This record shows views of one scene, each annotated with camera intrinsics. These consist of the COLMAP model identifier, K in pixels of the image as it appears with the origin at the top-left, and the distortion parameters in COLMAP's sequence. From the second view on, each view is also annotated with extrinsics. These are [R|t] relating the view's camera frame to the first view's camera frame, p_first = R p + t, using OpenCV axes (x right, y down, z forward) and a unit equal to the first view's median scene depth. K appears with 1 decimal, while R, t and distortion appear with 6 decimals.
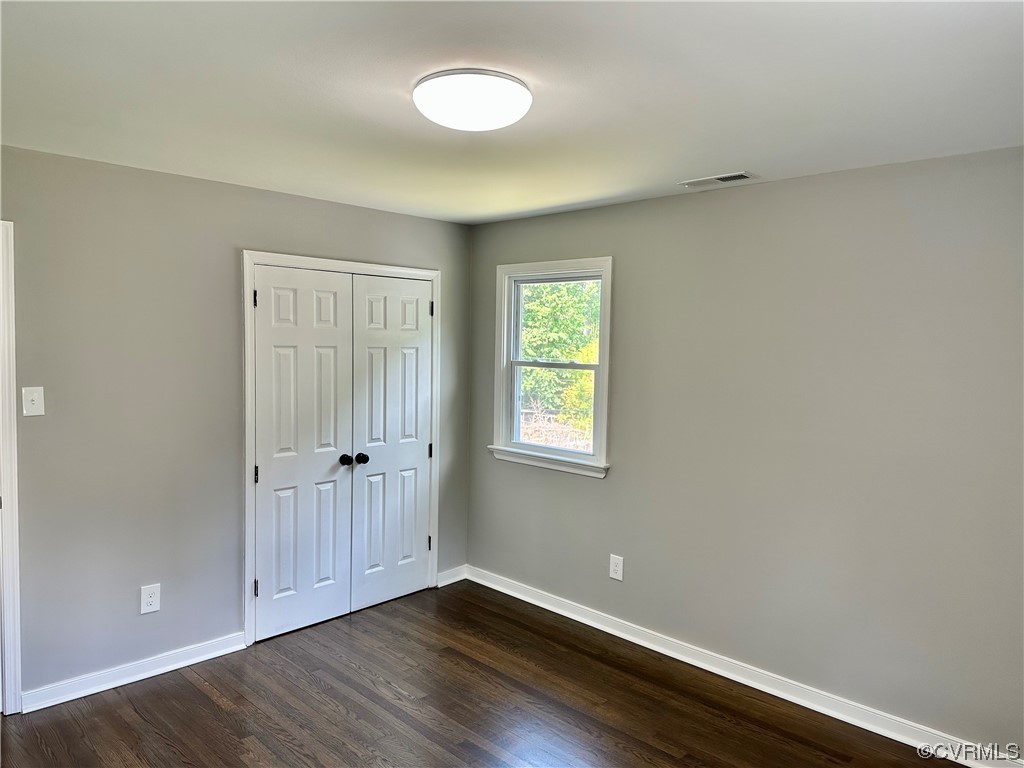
lens RADIAL K [[712.2, 0, 511.6], [0, 712.2, 379.4], [0, 0, 1]] dist [0.139273, -0.241075]
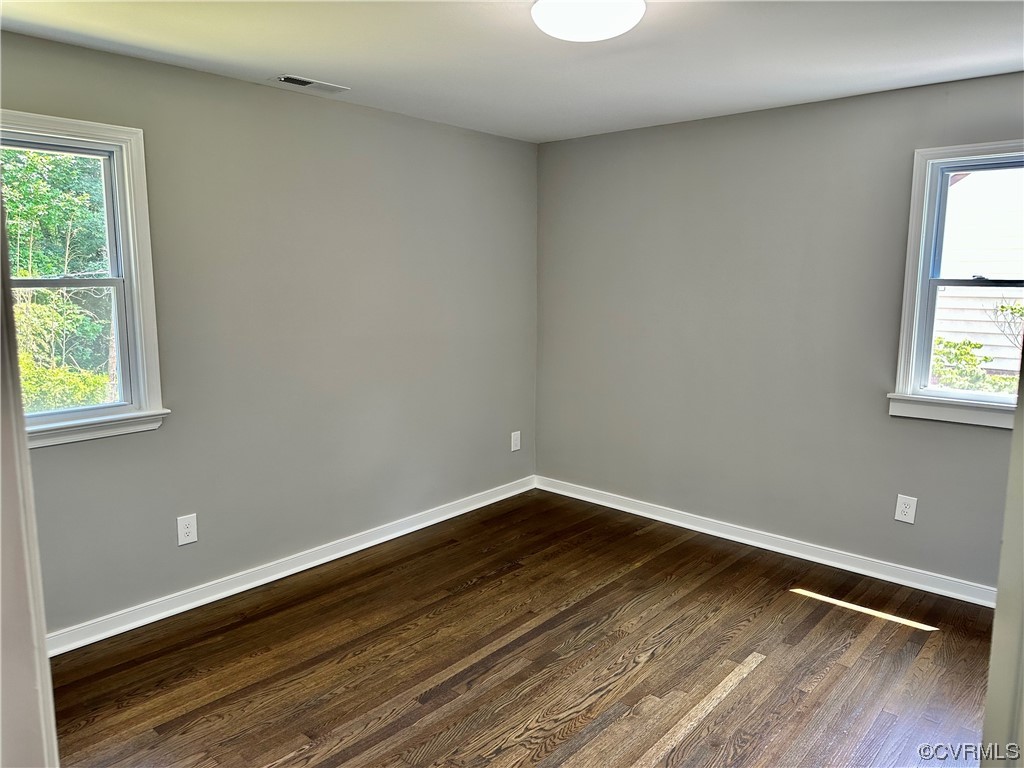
lens RADIAL K [[726.6, 0, 503.9], [0, 726.6, 381.5], [0, 0, 1]] dist [0.063342, -0.082845]
pose [[-0.041927, -0.170840, 0.984406, -0.698556], [0.050470, 0.983653, 0.172859, -0.030302], [-0.997845, 0.056930, -0.032620, 0.703021]]
